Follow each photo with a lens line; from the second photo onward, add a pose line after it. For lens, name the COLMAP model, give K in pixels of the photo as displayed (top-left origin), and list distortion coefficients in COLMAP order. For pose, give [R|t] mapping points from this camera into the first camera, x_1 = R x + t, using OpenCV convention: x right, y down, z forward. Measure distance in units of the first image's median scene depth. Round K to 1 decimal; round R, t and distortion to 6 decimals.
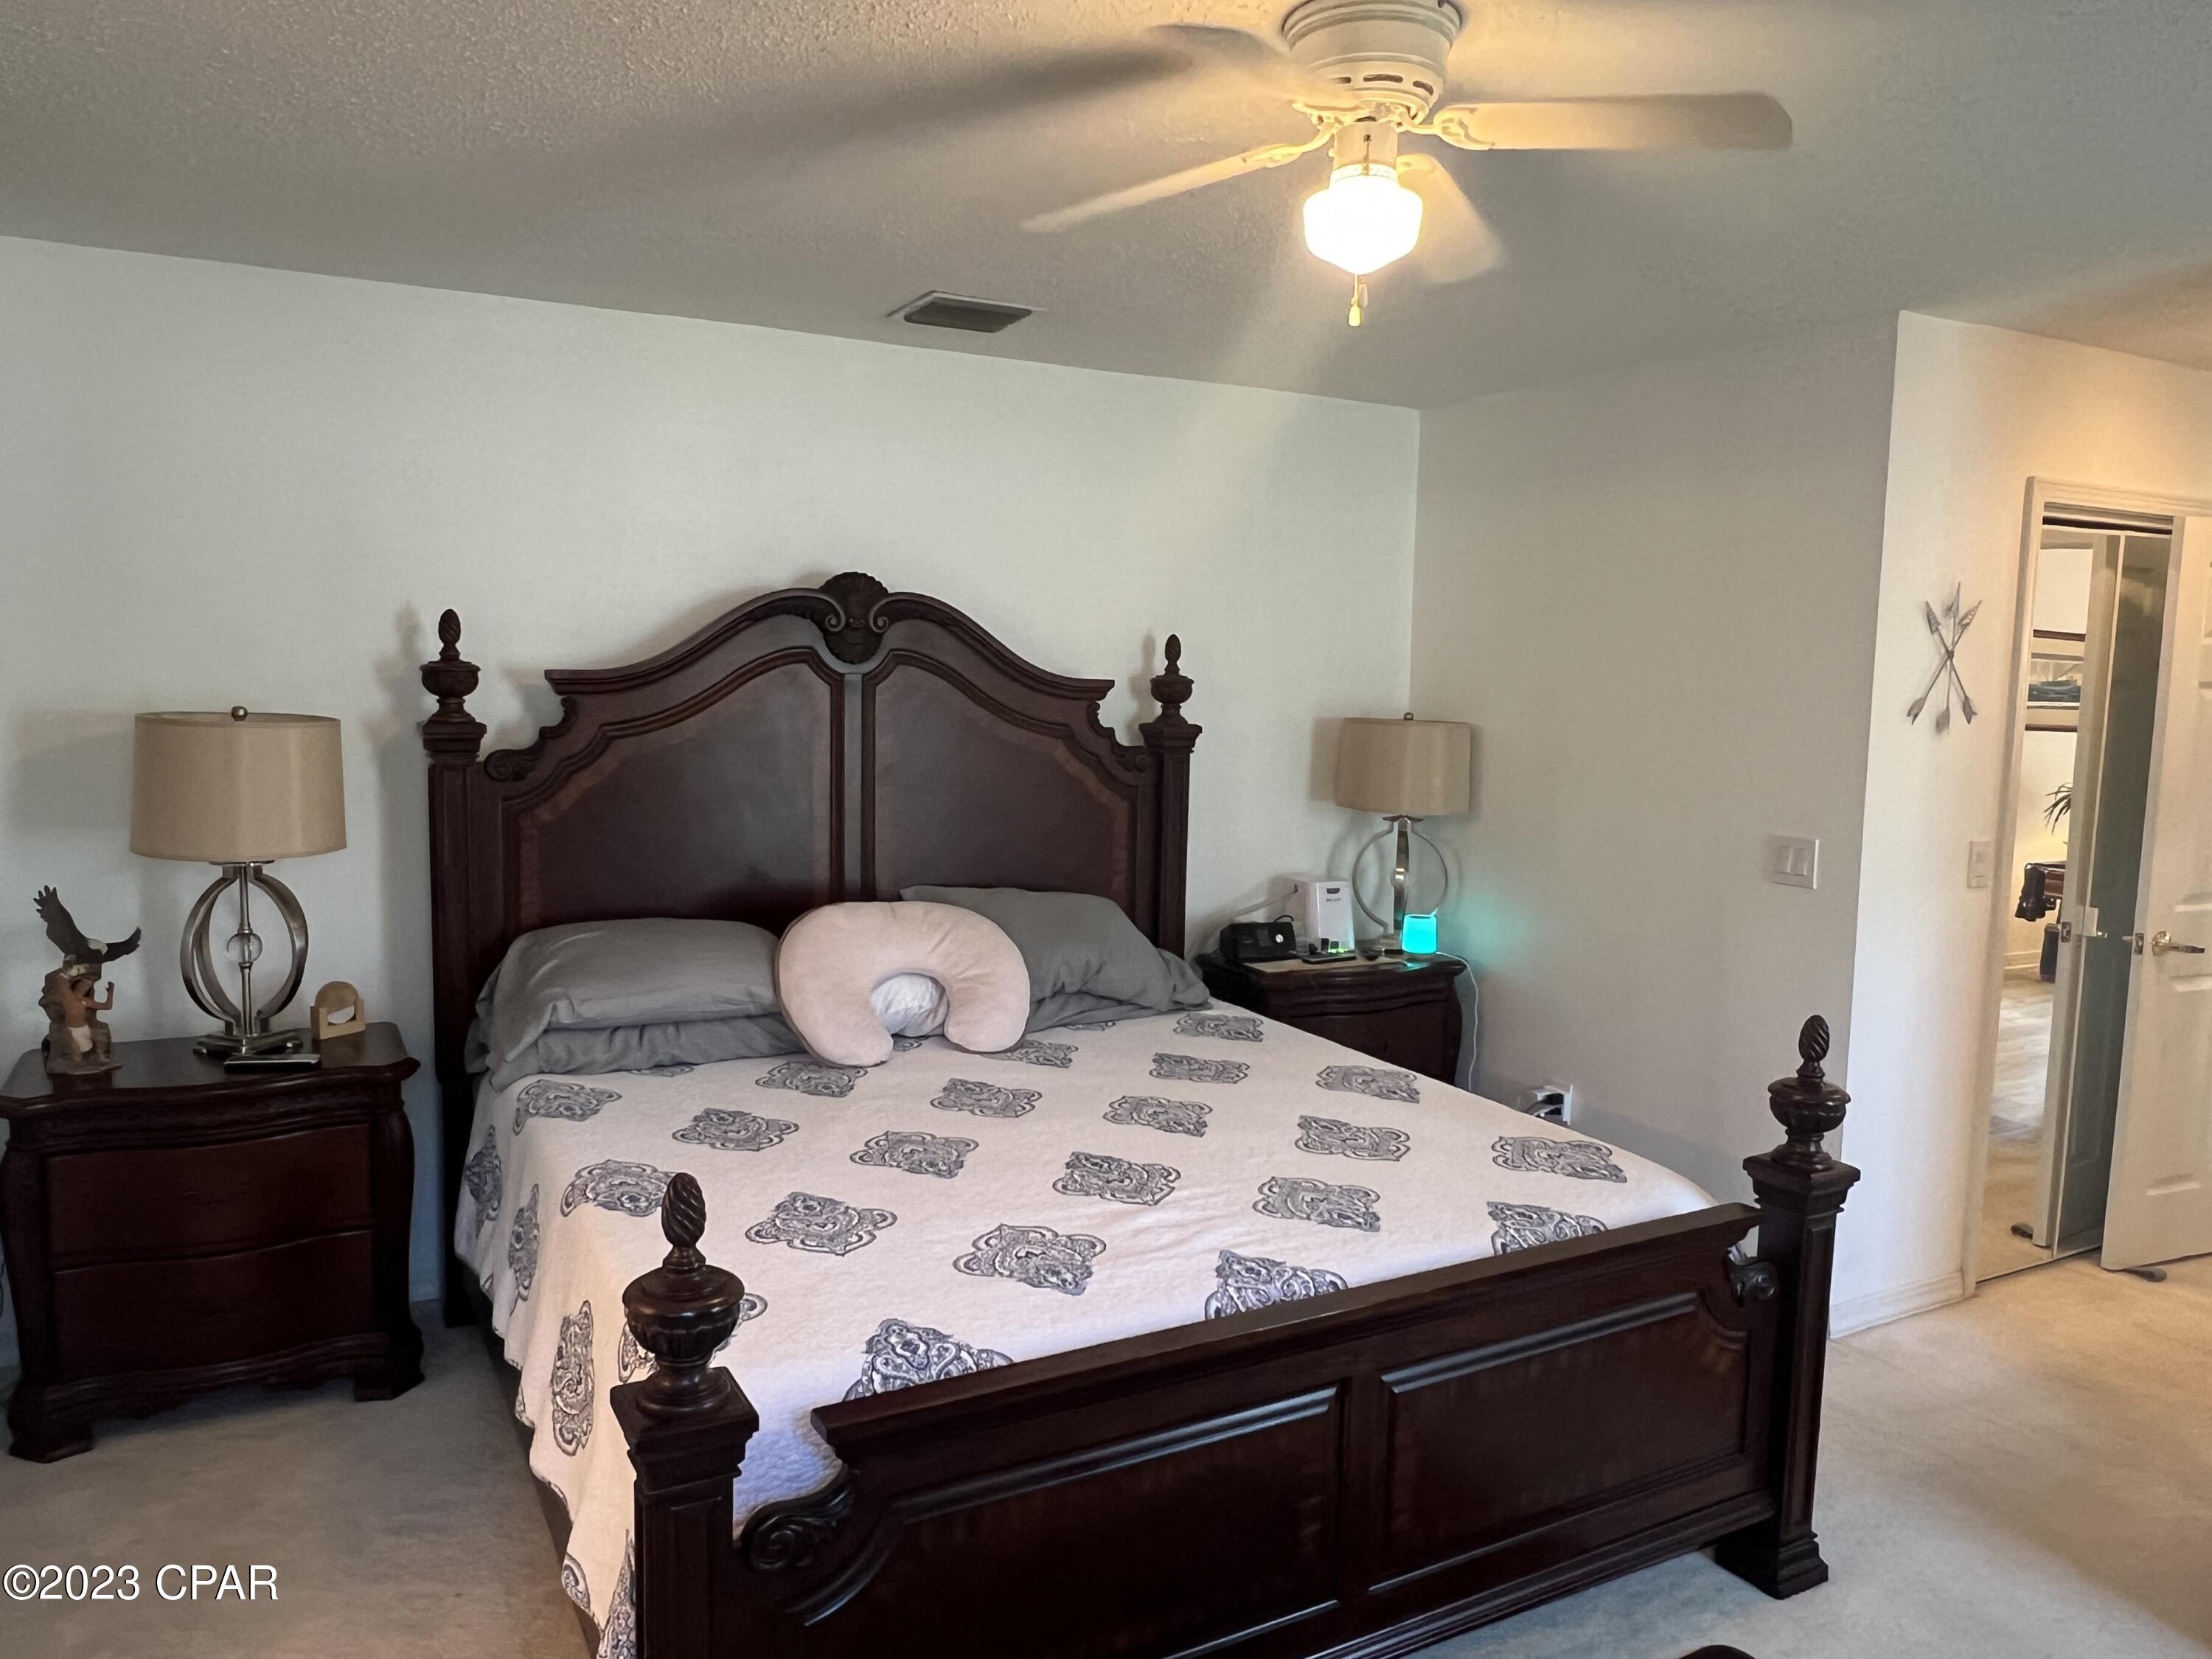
lens RADIAL K [[1553.4, 0, 1105.4], [0, 1553.4, 833.4], [0, 0, 1]] dist [0.004684, 0.002472]
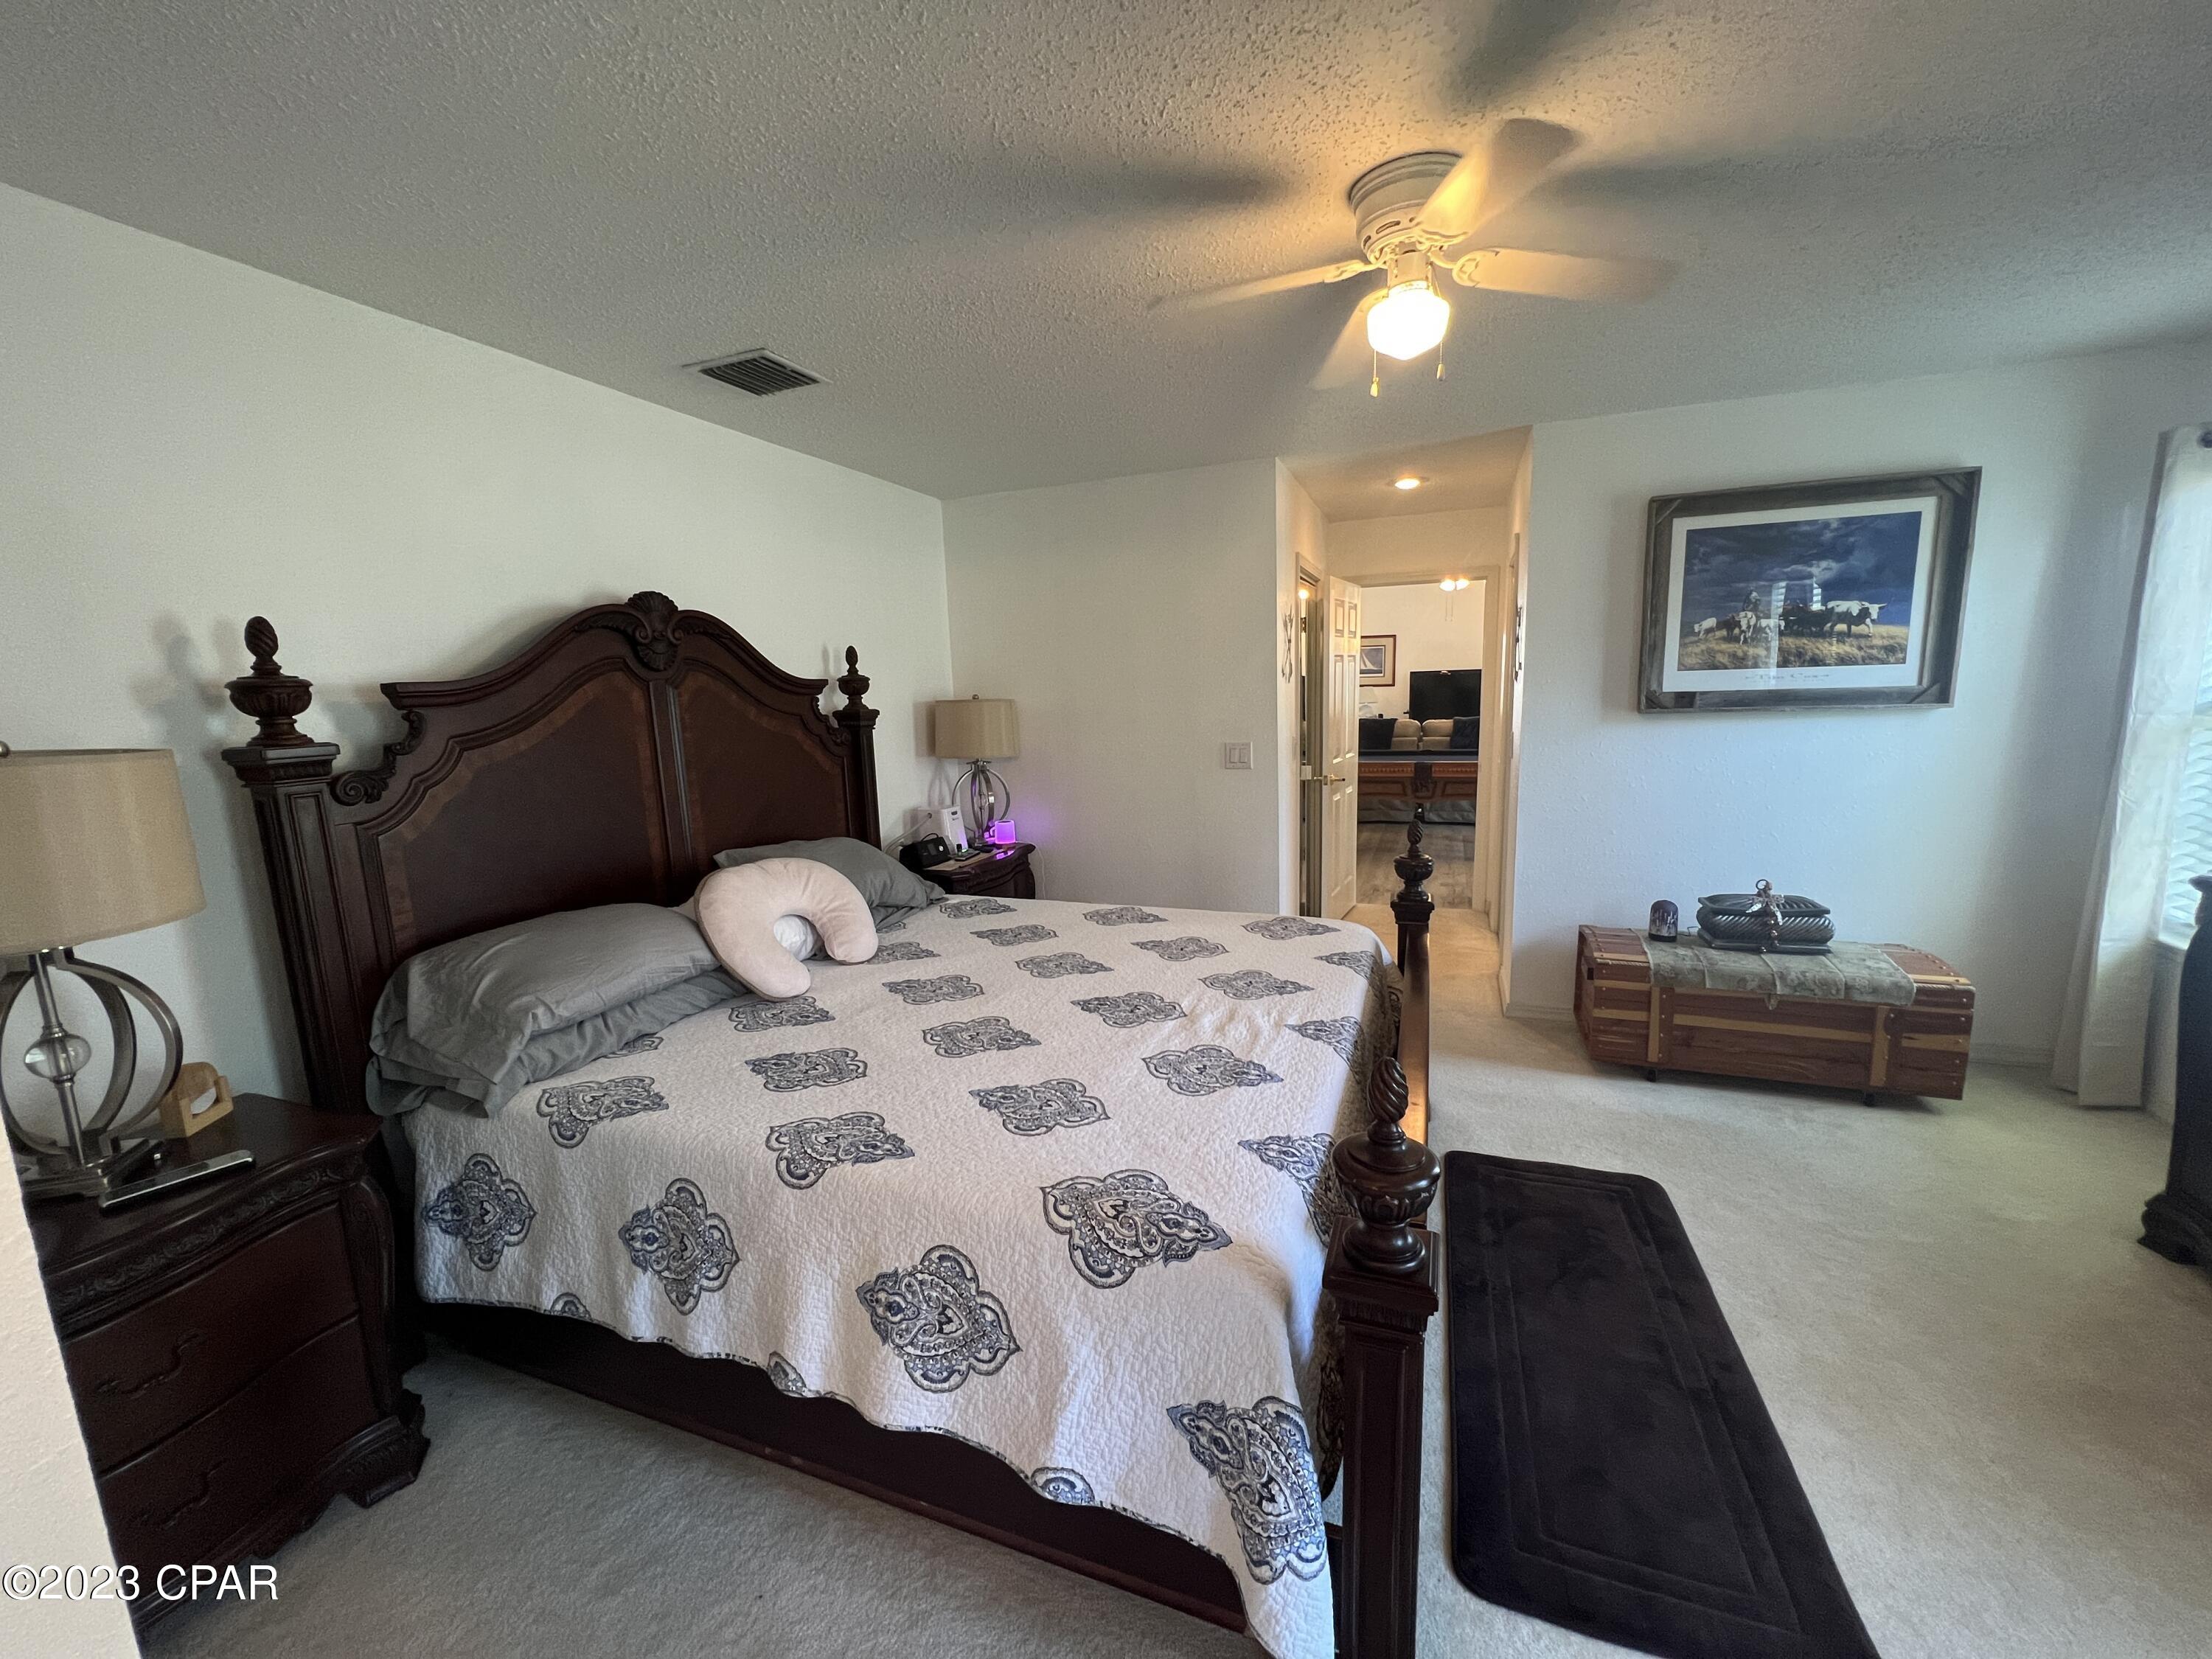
lens RADIAL K [[881.0, 0, 1104.9], [0, 881.0, 822.5], [0, 0, 1]] dist [-0.002557, 0.000912]
pose [[0.760239, -0.148089, 0.632539, -0.389853], [0.121968, 0.988894, 0.084927, -0.012963], [-0.638091, 0.012585, 0.769858, 0.312415]]
